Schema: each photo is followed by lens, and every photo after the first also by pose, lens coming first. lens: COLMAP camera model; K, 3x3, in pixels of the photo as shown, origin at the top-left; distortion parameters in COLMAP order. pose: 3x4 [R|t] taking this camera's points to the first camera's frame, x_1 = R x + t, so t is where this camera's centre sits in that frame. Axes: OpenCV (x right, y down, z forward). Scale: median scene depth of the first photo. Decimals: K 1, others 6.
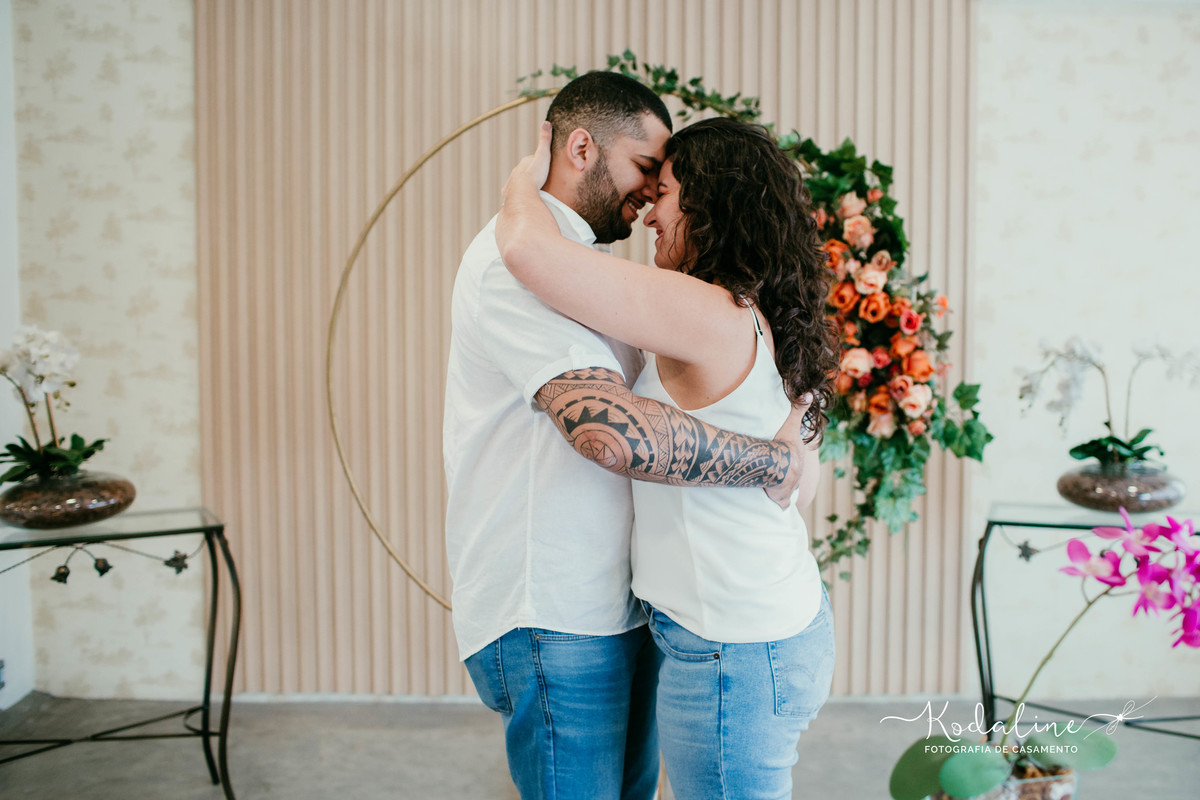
lens RADIAL K [[1313.6, 0, 681.2], [0, 1313.6, 358.2], [0, 0, 1]] dist [-0.050685, 0.000000]
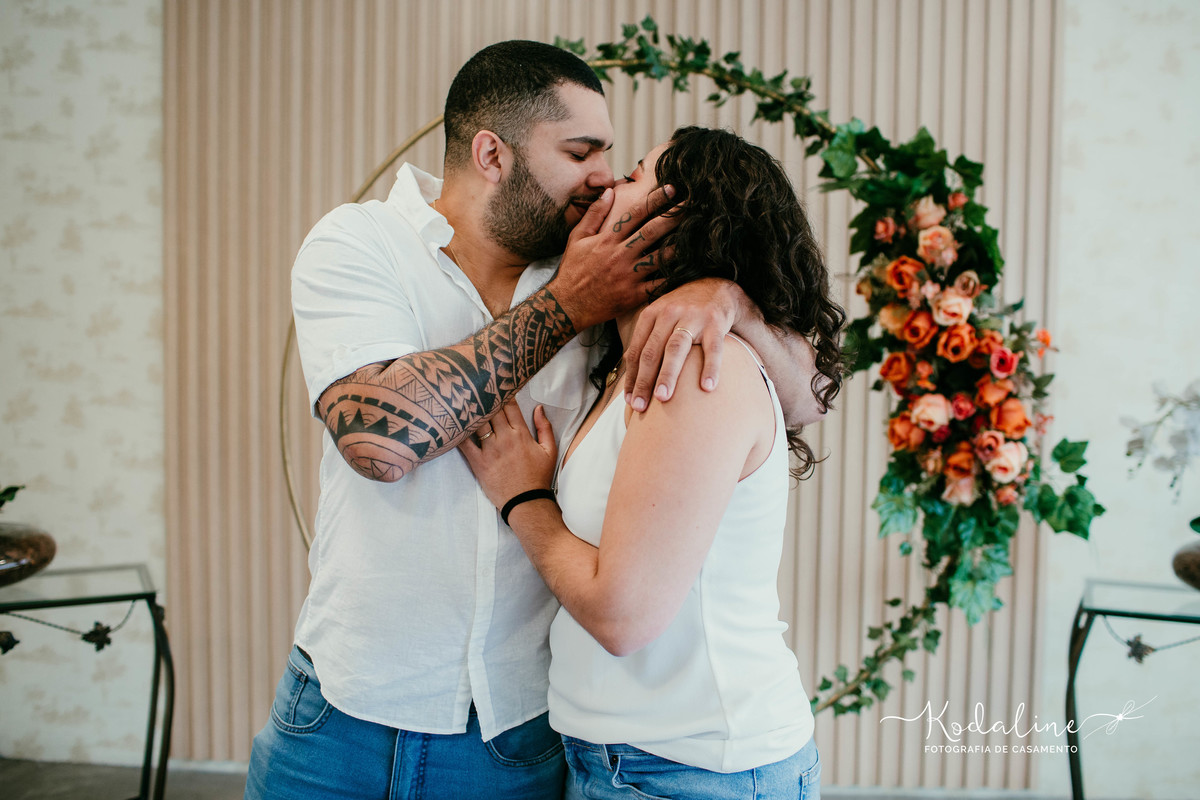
lens RADIAL K [[1250.7, 0, 629.3], [0, 1250.7, 367.7], [0, 0, 1]] dist [-0.050808, 0.000000]
pose [[0.997744, 0.014749, -0.065493, 0.001255], [-0.014884, 0.999888, -0.001571, -0.018968], [0.065462, 0.002542, 0.997852, 0.232950]]
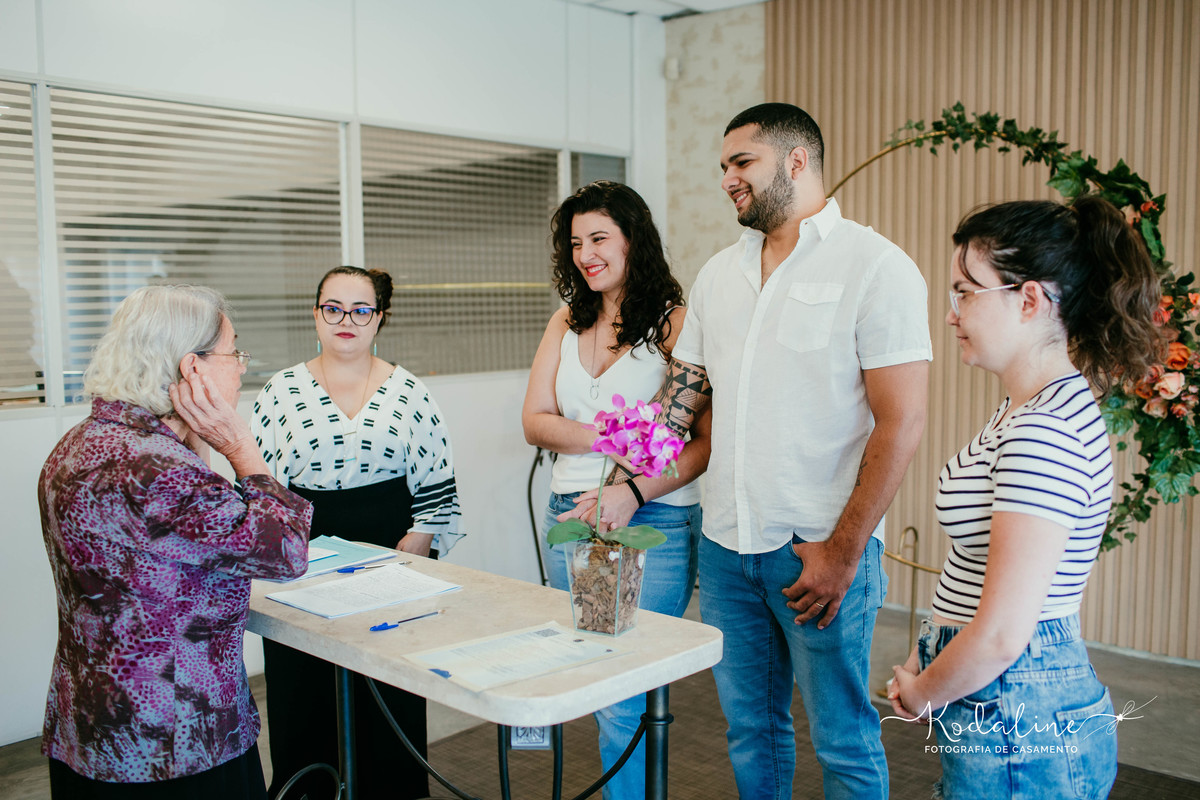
lens RADIAL K [[1155.3, 0, 620.0], [0, 1155.3, 385.9], [0, 0, 1]] dist [-0.046136, 0.000000]
pose [[0.743882, 0.048245, -0.666567, 0.466866], [-0.034724, 0.998834, 0.033542, 0.014831], [0.667408, -0.001805, 0.744690, -0.058030]]
